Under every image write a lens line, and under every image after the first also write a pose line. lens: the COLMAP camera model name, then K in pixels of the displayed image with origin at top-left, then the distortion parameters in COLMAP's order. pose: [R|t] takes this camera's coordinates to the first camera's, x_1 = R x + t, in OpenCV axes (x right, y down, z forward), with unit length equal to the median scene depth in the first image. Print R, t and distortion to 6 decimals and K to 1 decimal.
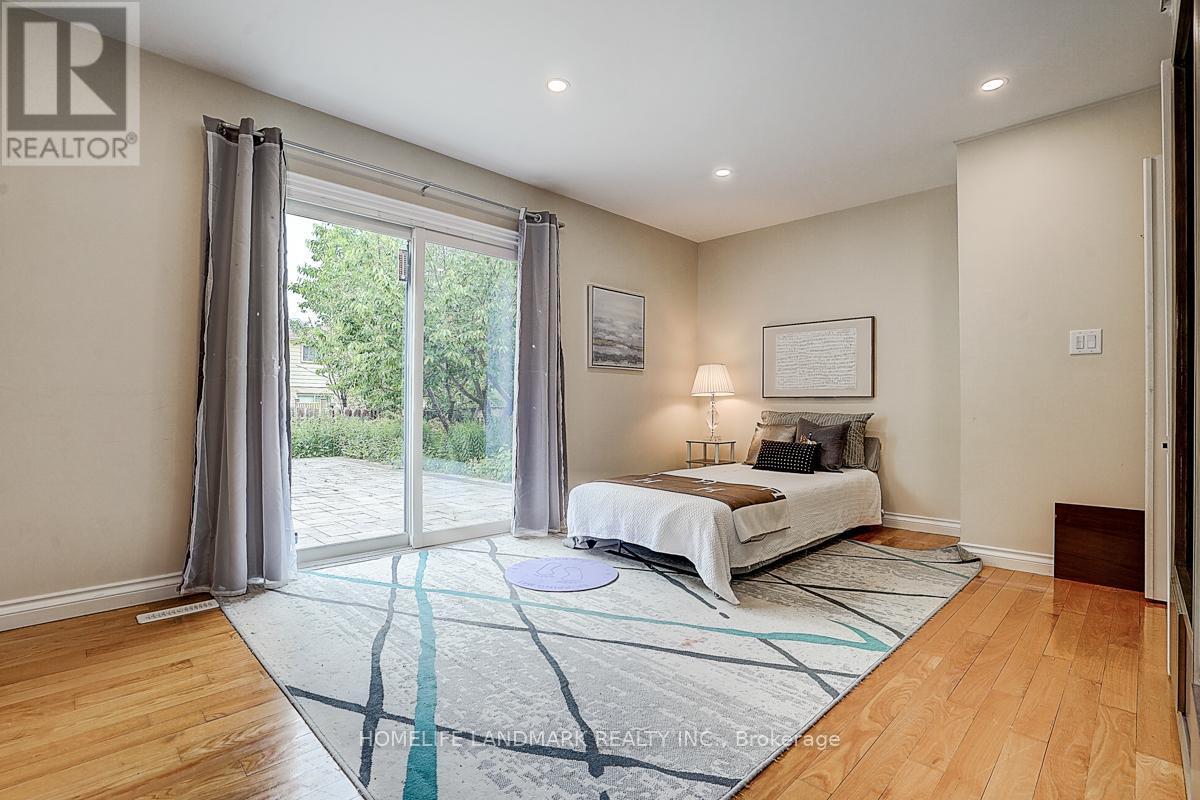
lens RADIAL K [[558.5, 0, 603.9], [0, 558.5, 406.8], [0, 0, 1]] dist [-0.054048, 0.016146]
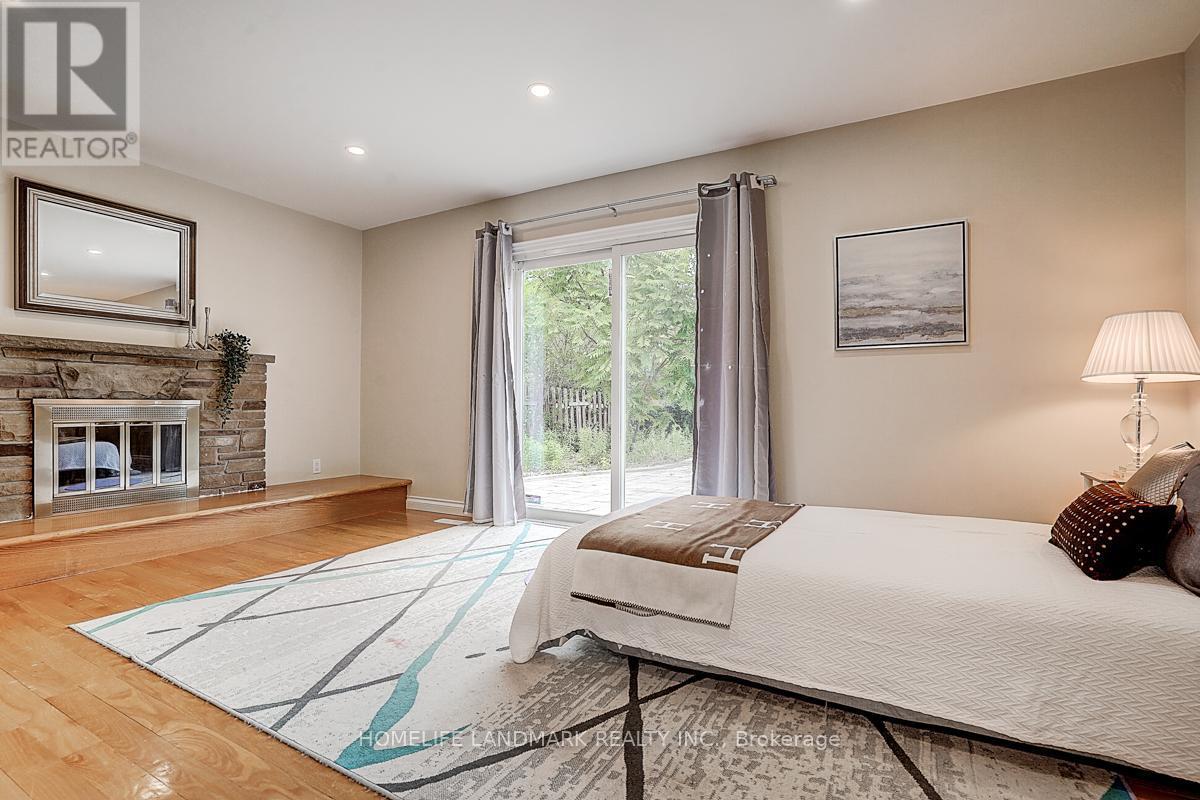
lens RADIAL K [[558.5, 0, 605.4], [0, 558.5, 402.1], [0, 0, 1]] dist [-0.054048, 0.016146]
pose [[0.288314, -0.006498, -0.957514, 0.887237], [-0.002884, 0.999967, -0.007654, 0.003368], [0.957532, 0.004968, 0.288285, 0.789916]]
